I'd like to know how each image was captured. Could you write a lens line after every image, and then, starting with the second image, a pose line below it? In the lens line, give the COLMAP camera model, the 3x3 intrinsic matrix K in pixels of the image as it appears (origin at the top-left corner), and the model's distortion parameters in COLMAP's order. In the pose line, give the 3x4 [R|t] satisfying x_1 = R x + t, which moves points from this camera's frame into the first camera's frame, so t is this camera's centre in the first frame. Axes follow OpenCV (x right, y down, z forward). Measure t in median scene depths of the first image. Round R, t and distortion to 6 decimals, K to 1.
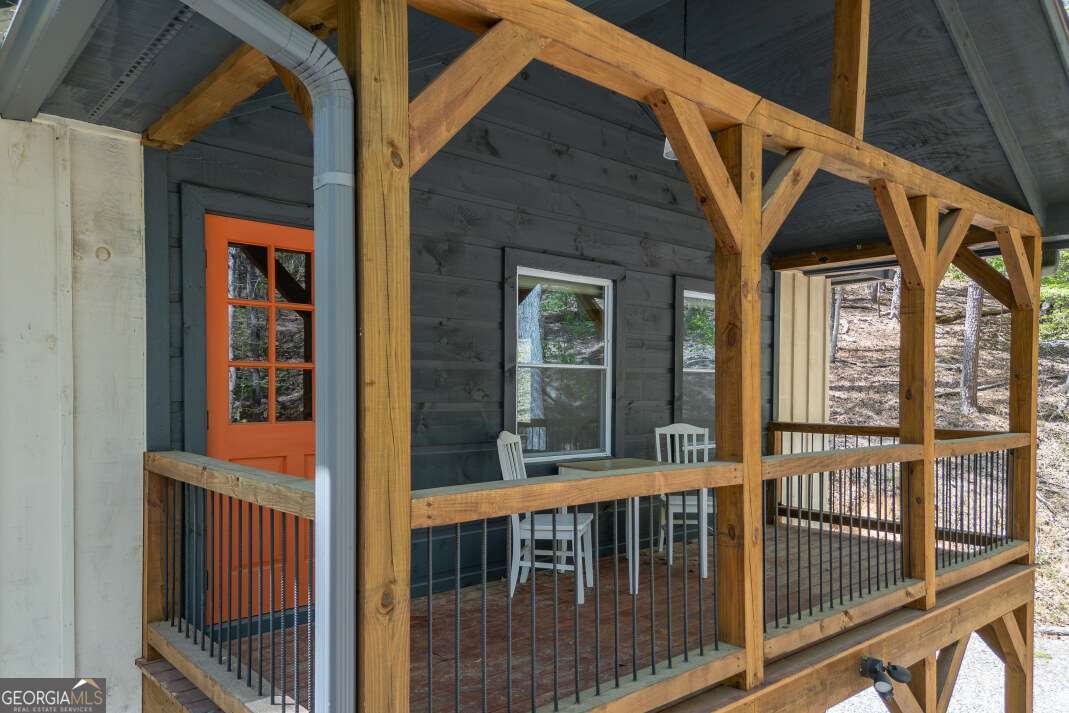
lens RADIAL K [[752.7, 0, 534.0], [0, 752.7, 401.9], [0, 0, 1]] dist [0.057538, -0.010693]
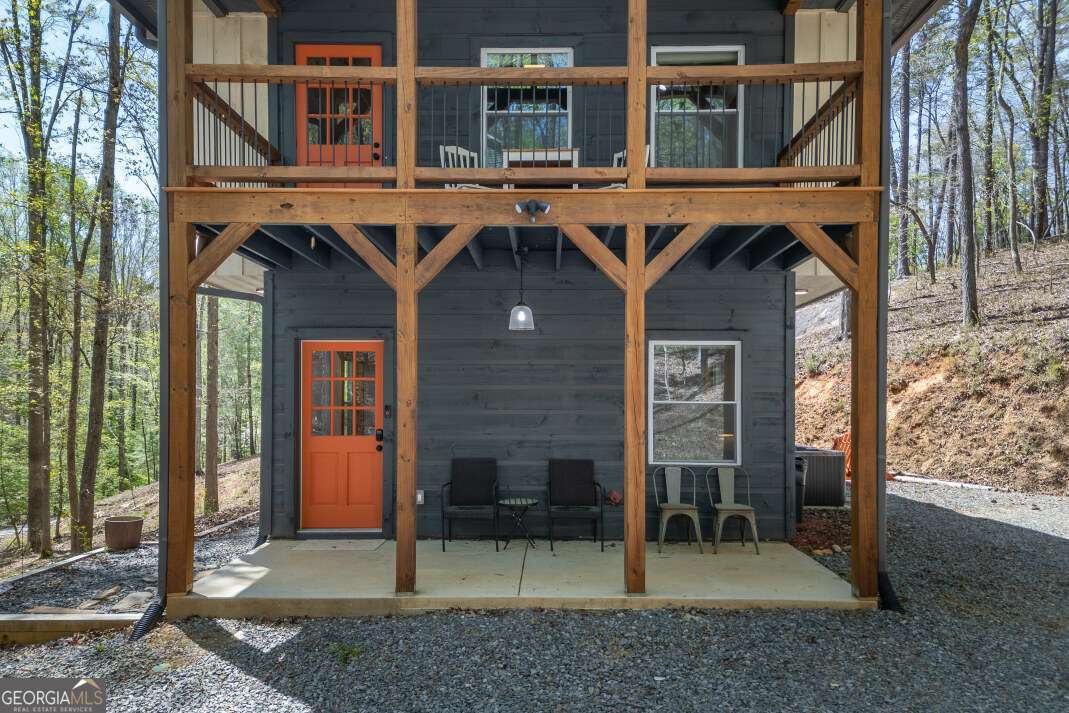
lens RADIAL K [[748.9, 0, 533.8], [0, 748.9, 404.7], [0, 0, 1]] dist [0.057060, -0.003458]
pose [[0.737027, -0.002456, -0.675859, 1.658854], [-0.013333, 0.999746, -0.018174, 0.874597], [0.675732, 0.022406, 0.736807, -0.119788]]
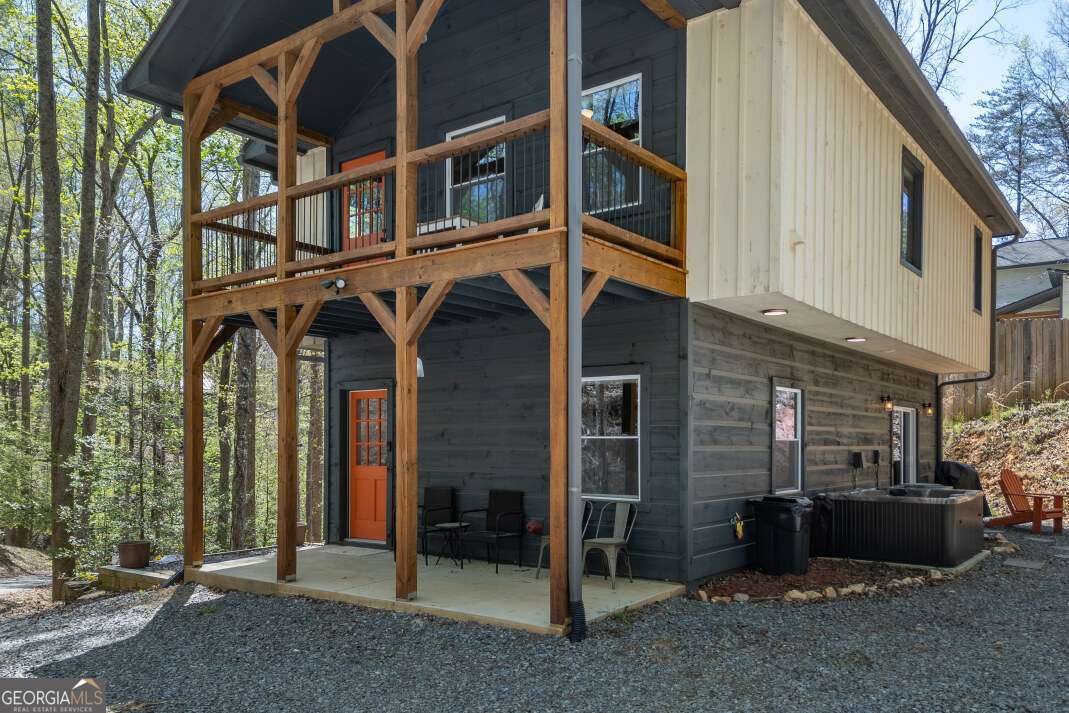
lens RADIAL K [[815.2, 0, 531.2], [0, 815.2, 441.4], [0, 0, 1]] dist [0.088397, -0.060395]
pose [[0.193434, -0.005920, -0.981096, 2.919069], [-0.019318, 0.999765, -0.009841, 0.860448], [0.980923, 0.020856, 0.193274, 1.221775]]
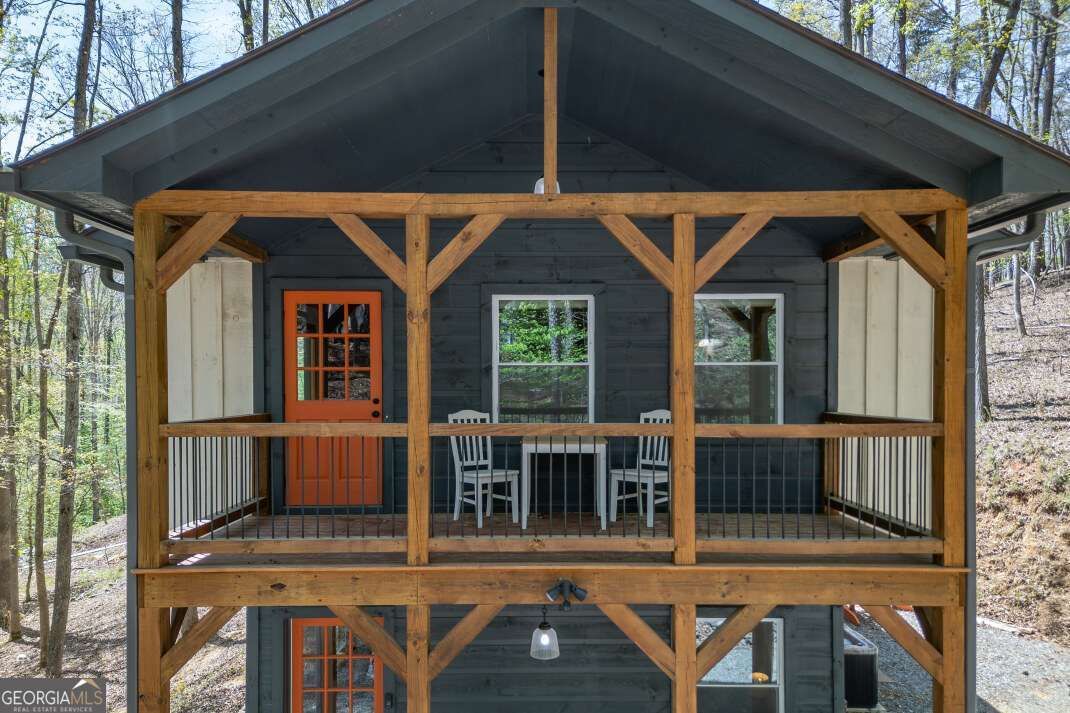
lens RADIAL K [[753.4, 0, 534.5], [0, 753.4, 401.9], [0, 0, 1]] dist [0.057538, -0.010693]
pose [[0.752841, 0.007351, -0.658162, 1.428279], [-0.007387, 0.999969, 0.002719, 0.025252], [0.658161, 0.002816, 0.752872, -0.028310]]
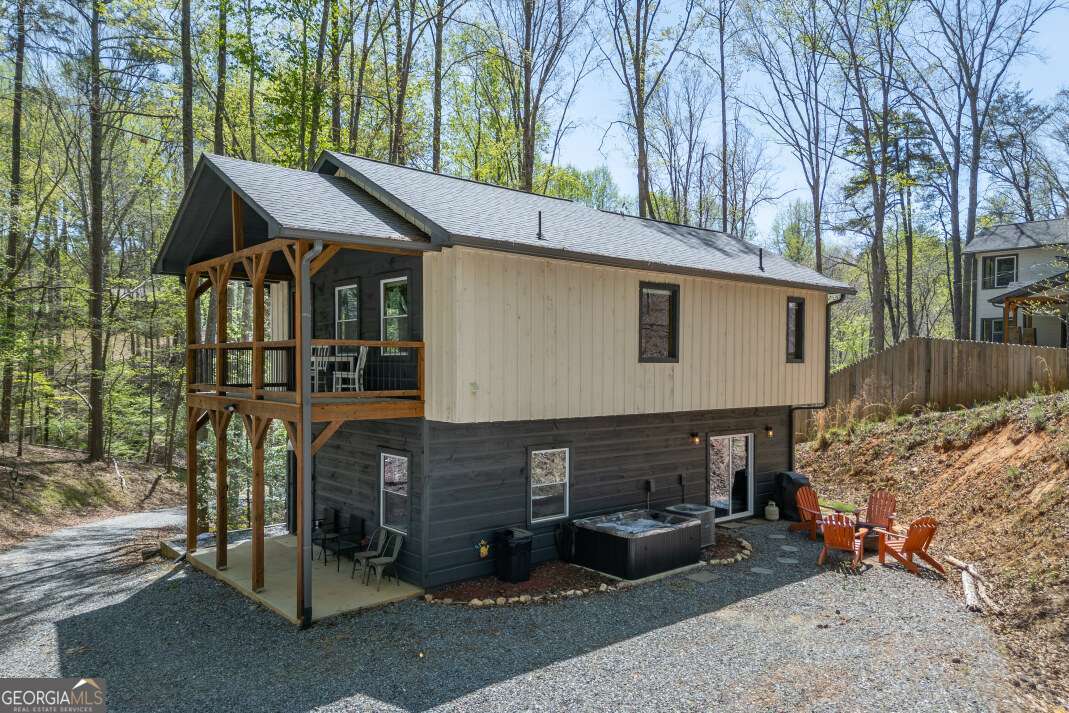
lens RADIAL K [[751.2, 0, 533.4], [0, 751.2, 375.2], [0, 0, 1]] dist [0.050306, -0.003717]
pose [[-0.021457, 0.011102, -0.999708, 4.265554], [-0.024278, 0.999638, 0.011623, 0.159676], [0.999475, 0.024521, -0.021180, 2.711995]]
